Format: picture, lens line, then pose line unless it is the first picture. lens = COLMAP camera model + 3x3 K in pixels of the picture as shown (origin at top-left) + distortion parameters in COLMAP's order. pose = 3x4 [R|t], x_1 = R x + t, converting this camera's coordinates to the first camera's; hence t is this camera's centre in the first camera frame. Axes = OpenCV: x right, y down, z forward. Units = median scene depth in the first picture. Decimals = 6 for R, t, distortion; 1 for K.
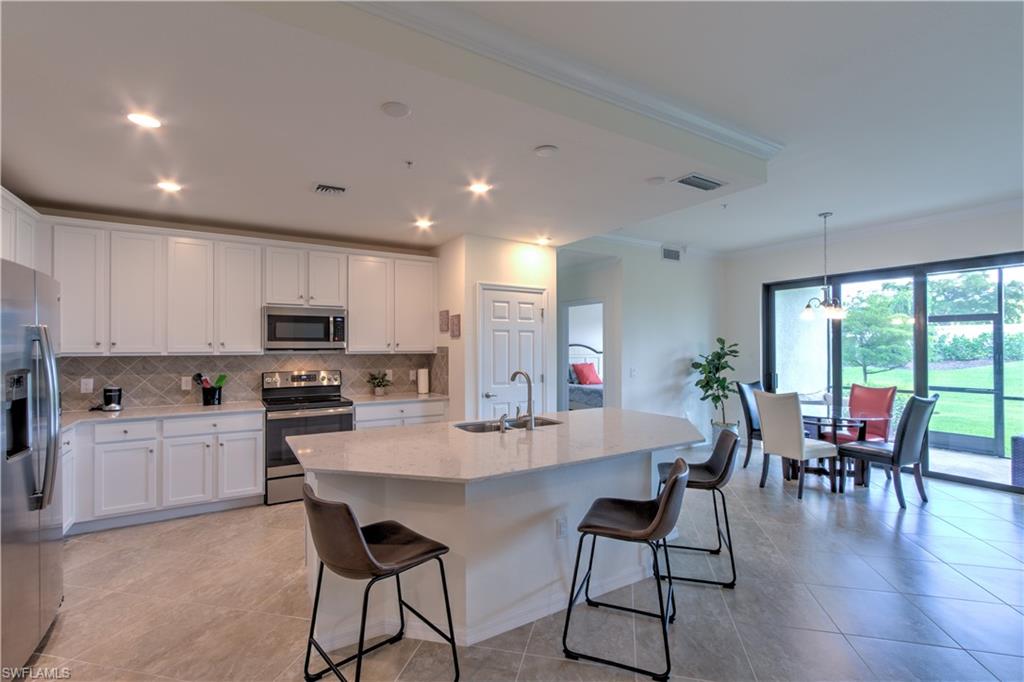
lens RADIAL K [[477.4, 0, 520.2], [0, 477.4, 344.3], [0, 0, 1]] dist [0.006104, 0.000276]
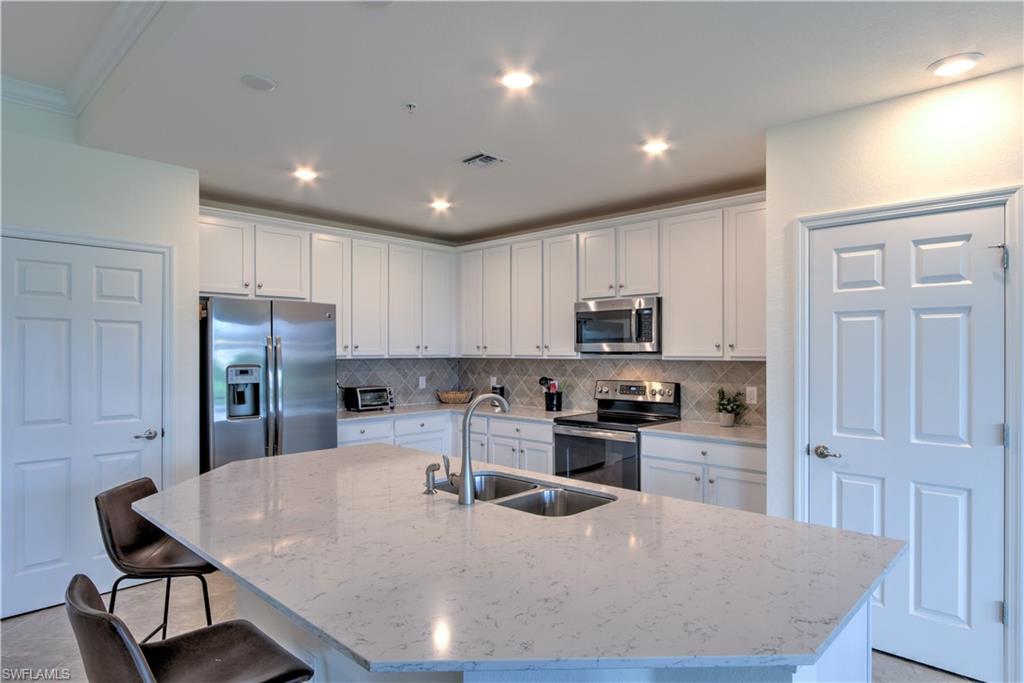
lens RADIAL K [[589.3, 0, 511.5], [0, 589.3, 349.1], [0, 0, 1]] dist [-0.000899, -0.000741]
pose [[0.249407, -0.002529, -0.968395, 0.469010], [0.005879, 0.999982, -0.001097, 0.004355], [0.968381, -0.005420, 0.249417, 0.620787]]
